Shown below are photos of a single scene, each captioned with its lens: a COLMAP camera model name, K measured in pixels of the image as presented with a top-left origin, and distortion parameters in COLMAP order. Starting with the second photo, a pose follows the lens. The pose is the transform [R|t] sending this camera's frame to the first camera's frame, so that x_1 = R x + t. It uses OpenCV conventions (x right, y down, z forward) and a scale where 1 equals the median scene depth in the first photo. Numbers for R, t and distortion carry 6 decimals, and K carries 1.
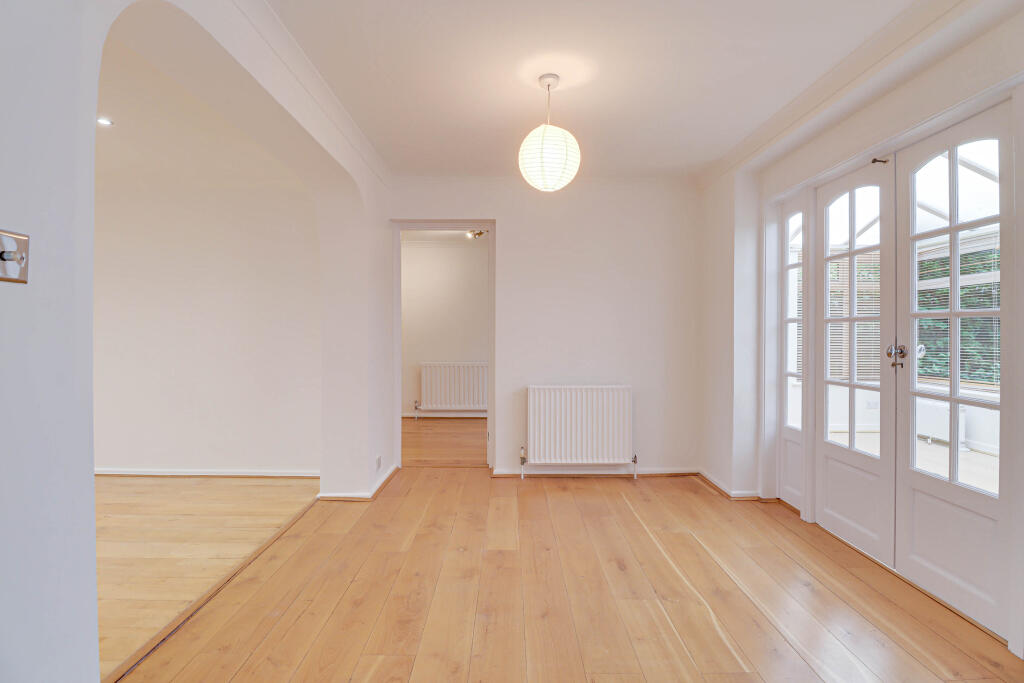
lens RADIAL K [[476.1, 0, 516.0], [0, 476.1, 332.8], [0, 0, 1]] dist [-0.015486, -0.000247]
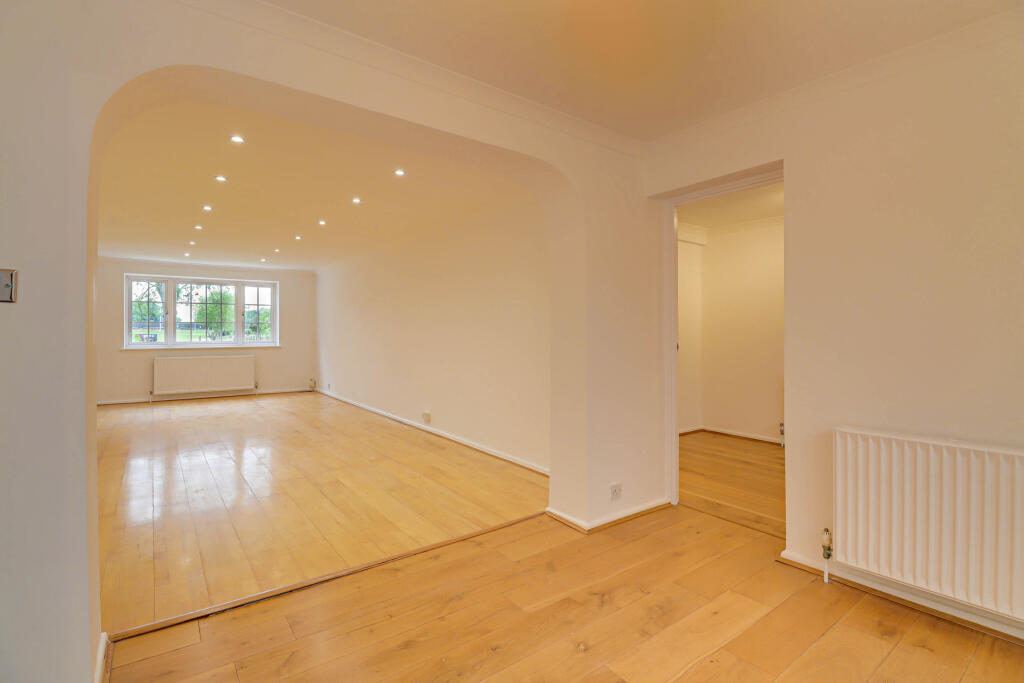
lens RADIAL K [[476.1, 0, 516.0], [0, 476.1, 332.8], [0, 0, 1]] dist [-0.015486, -0.000247]
pose [[0.587809, 0.002563, -0.808995, 0.324546], [0.002589, 0.999984, 0.005049, -0.011445], [0.808995, -0.005062, 0.587793, 0.420134]]
